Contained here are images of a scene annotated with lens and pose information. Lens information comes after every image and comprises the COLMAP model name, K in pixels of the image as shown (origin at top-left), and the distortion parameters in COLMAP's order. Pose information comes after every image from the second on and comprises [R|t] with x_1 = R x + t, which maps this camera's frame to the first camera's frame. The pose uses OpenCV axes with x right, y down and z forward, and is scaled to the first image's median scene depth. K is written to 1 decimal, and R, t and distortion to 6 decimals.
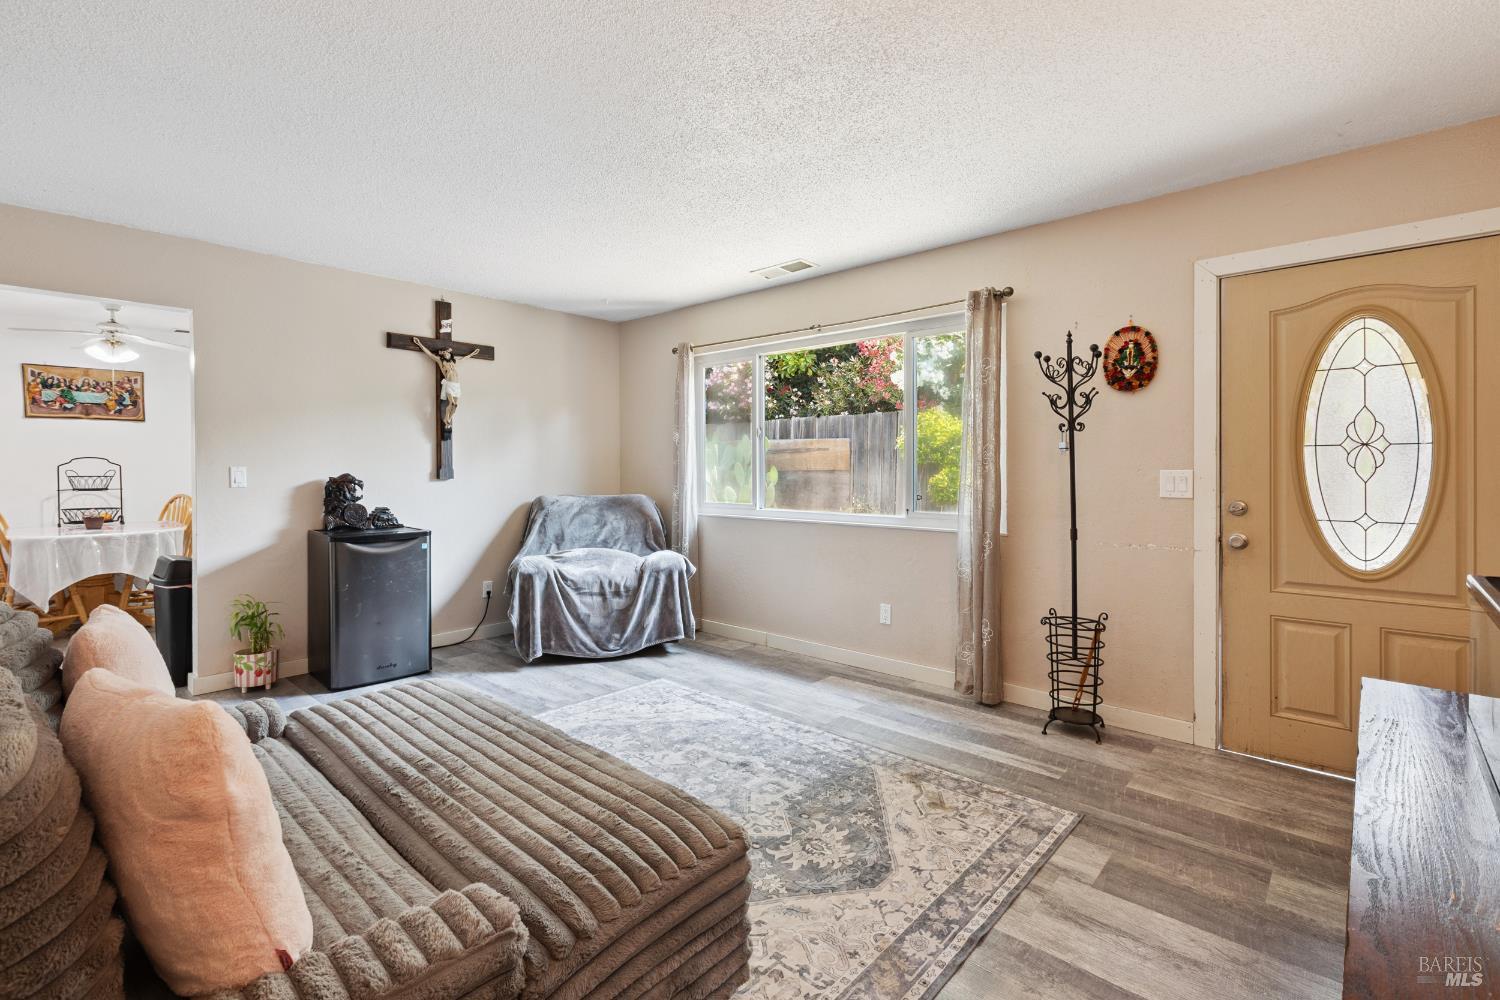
lens RADIAL K [[686.8, 0, 736.6], [0, 686.8, 468.0], [0, 0, 1]] dist [0.002486, -0.000191]
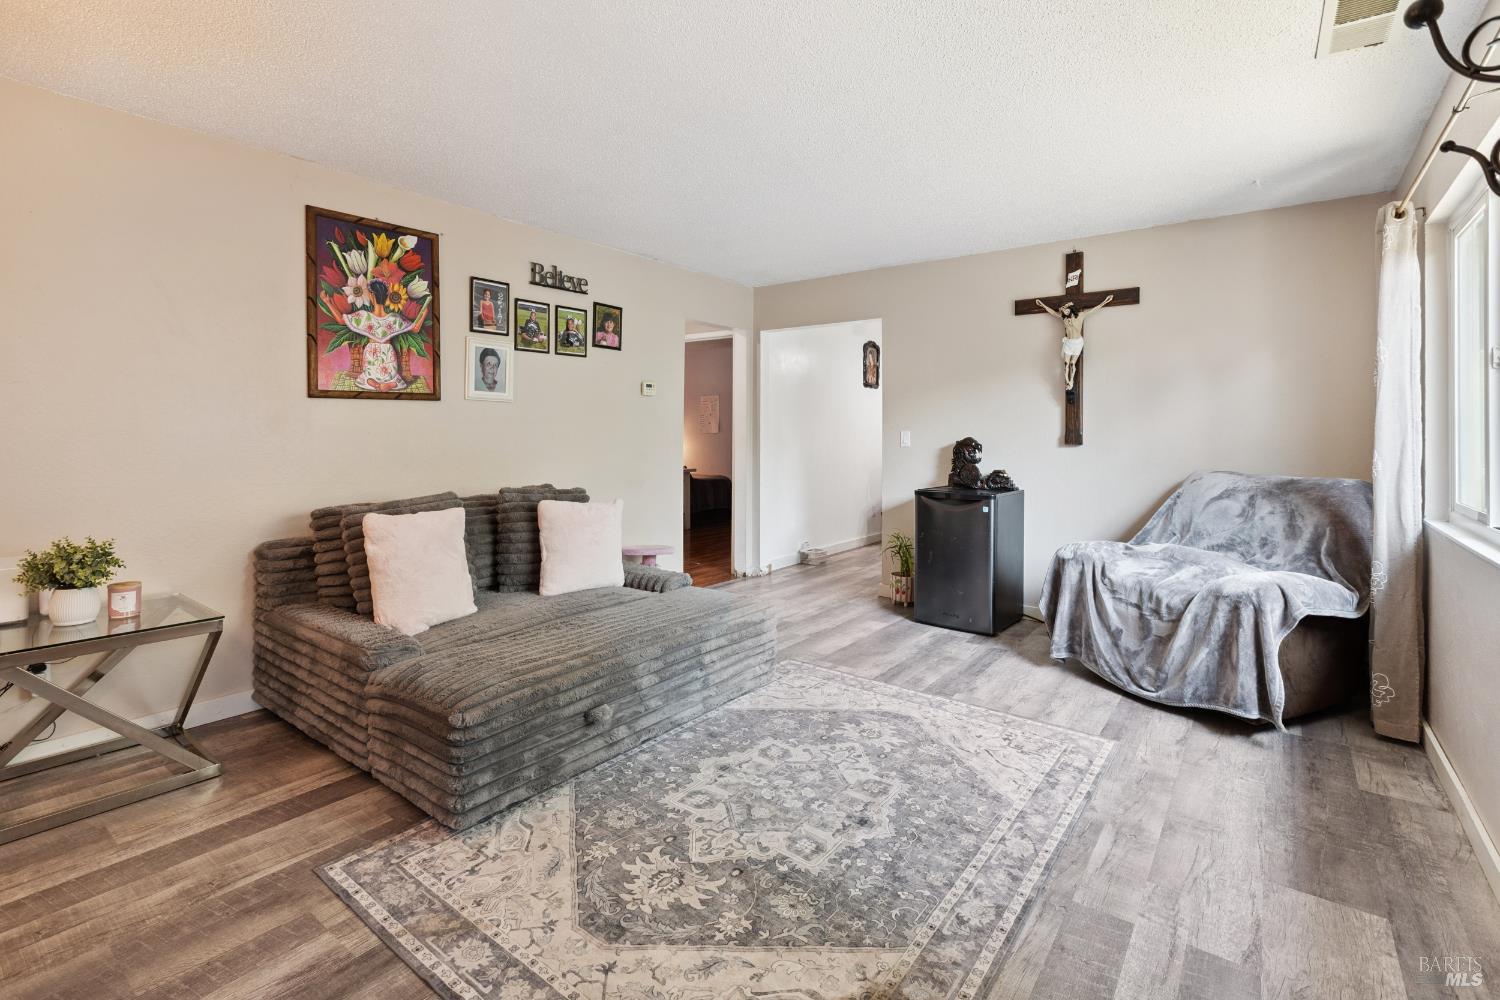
lens RADIAL K [[686.8, 0, 743.6], [0, 686.8, 432.2], [0, 0, 1]] dist [0.002486, -0.000191]
pose [[0.092342, 0.003512, -0.995721, 0.600914], [-0.004857, 0.999983, 0.003076, -0.002358], [0.995715, 0.004552, 0.092358, 0.632836]]
